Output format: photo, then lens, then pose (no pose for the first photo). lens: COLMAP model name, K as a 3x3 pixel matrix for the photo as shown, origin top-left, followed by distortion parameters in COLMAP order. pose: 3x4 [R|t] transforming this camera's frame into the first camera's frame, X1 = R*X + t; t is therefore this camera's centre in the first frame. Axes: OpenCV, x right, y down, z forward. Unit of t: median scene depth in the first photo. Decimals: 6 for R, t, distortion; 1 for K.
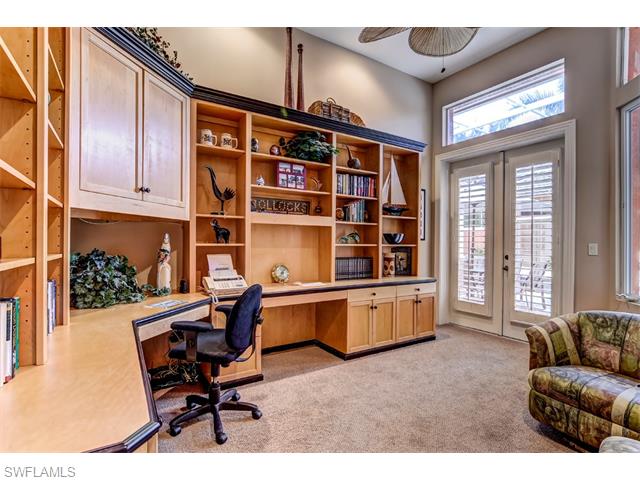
lens RADIAL K [[315.9, 0, 319.8], [0, 315.9, 242.3], [0, 0, 1]] dist [-0.017517, 0.002182]
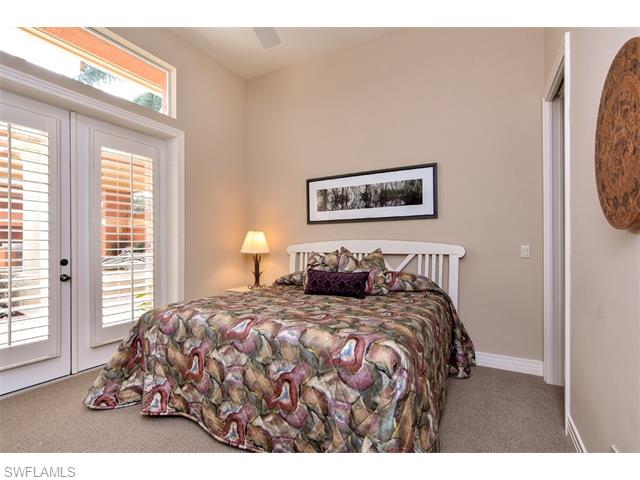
lens RADIAL K [[315.9, 0, 320.1], [0, 315.9, 243.6], [0, 0, 1]] dist [-0.017517, 0.002182]
pose [[-0.489861, -0.002826, 0.871796, -0.297875], [-0.002438, 0.999995, 0.001872, 0.003023], [-0.871797, -0.001209, -0.489865, 0.846267]]
